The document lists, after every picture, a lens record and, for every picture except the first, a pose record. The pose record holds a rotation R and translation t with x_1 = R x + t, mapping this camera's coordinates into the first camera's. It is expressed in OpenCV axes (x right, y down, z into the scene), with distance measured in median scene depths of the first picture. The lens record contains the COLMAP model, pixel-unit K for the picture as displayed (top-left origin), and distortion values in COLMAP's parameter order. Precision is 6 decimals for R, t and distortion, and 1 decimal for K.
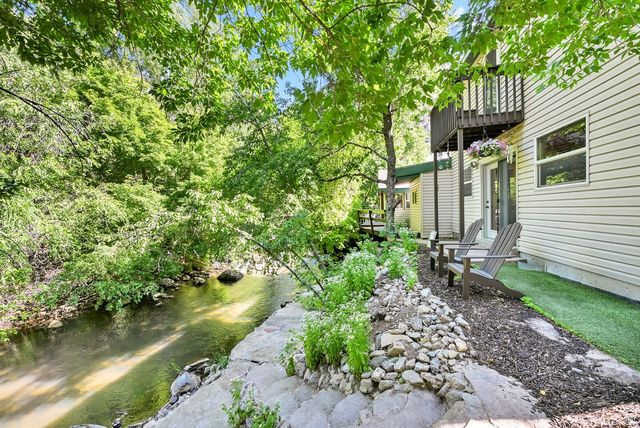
lens RADIAL K [[250.5, 0, 319.7], [0, 250.5, 208.3], [0, 0, 1]] dist [0.001890, 0.000116]
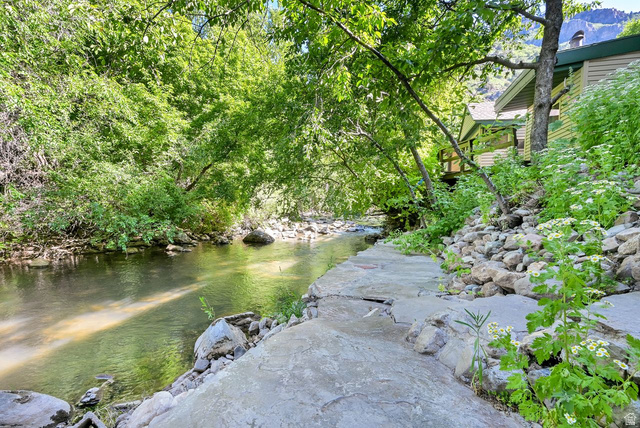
lens RADIAL K [[261.9, 0, 319.5], [0, 261.9, 209.7], [0, 0, 1]] dist [0.000729, -0.000031]
pose [[0.996554, 0.059357, -0.057940, -0.284917], [-0.058154, 0.998060, 0.022231, 0.360951], [0.059147, -0.018785, 0.998073, 0.412893]]
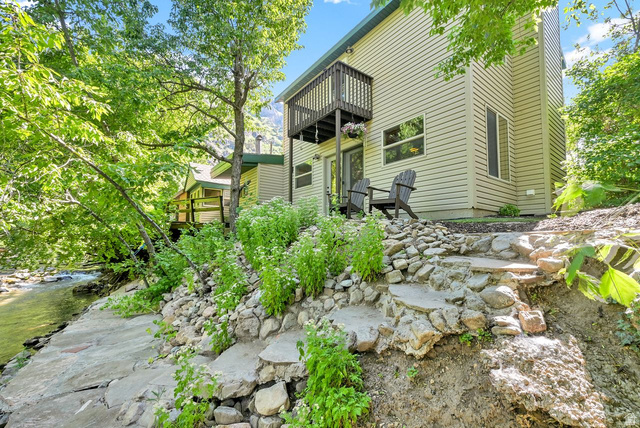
lens RADIAL K [[262.2, 0, 302.0], [0, 262.2, 226.3], [0, 0, 1]] dist [0.002999, 0.000366]
pose [[0.674120, 0.072690, 0.735037, -0.319280], [-0.034266, 0.997152, -0.067185, 0.244346], [-0.737827, 0.020104, 0.674691, 0.242146]]
